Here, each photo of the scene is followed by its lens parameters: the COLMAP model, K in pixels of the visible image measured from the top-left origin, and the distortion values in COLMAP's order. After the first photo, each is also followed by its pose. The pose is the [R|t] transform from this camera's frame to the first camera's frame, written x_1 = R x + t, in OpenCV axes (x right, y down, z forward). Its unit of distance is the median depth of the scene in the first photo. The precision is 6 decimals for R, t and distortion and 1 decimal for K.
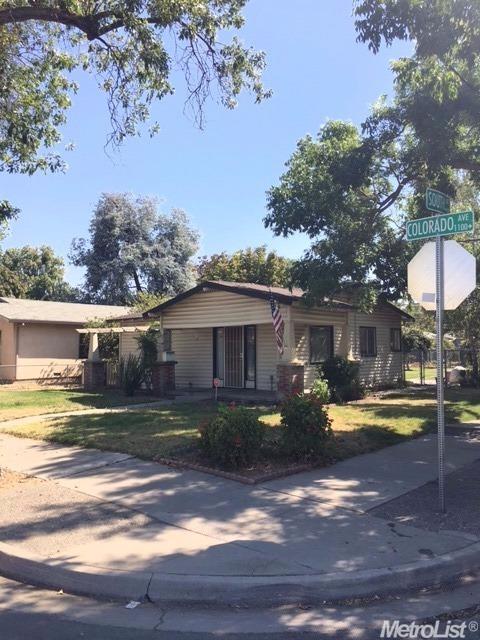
lens RADIAL K [[549.4, 0, 240.0], [0, 549.4, 320.0], [0, 0, 1]] dist [0.079854, -0.114618]
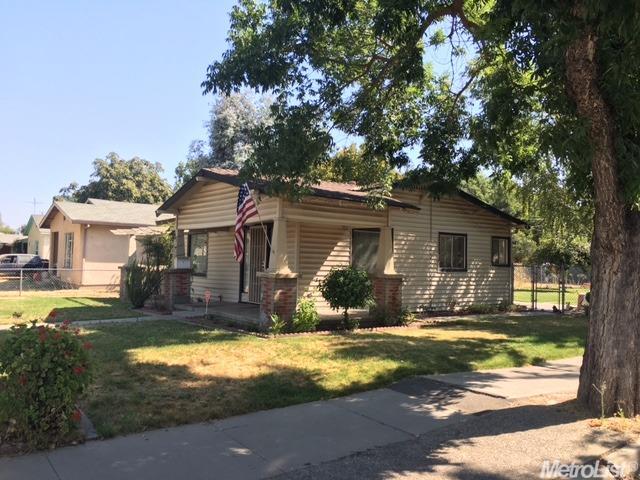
lens RADIAL K [[549.4, 0, 320.0], [0, 549.4, 240.0], [0, 0, 1]] dist [0.079854, -0.114618]
pose [[0.978289, 0.018622, -0.206408, 0.188329], [-0.016102, 0.999774, 0.013880, 0.012546], [0.206620, -0.010255, 0.978367, 0.171905]]
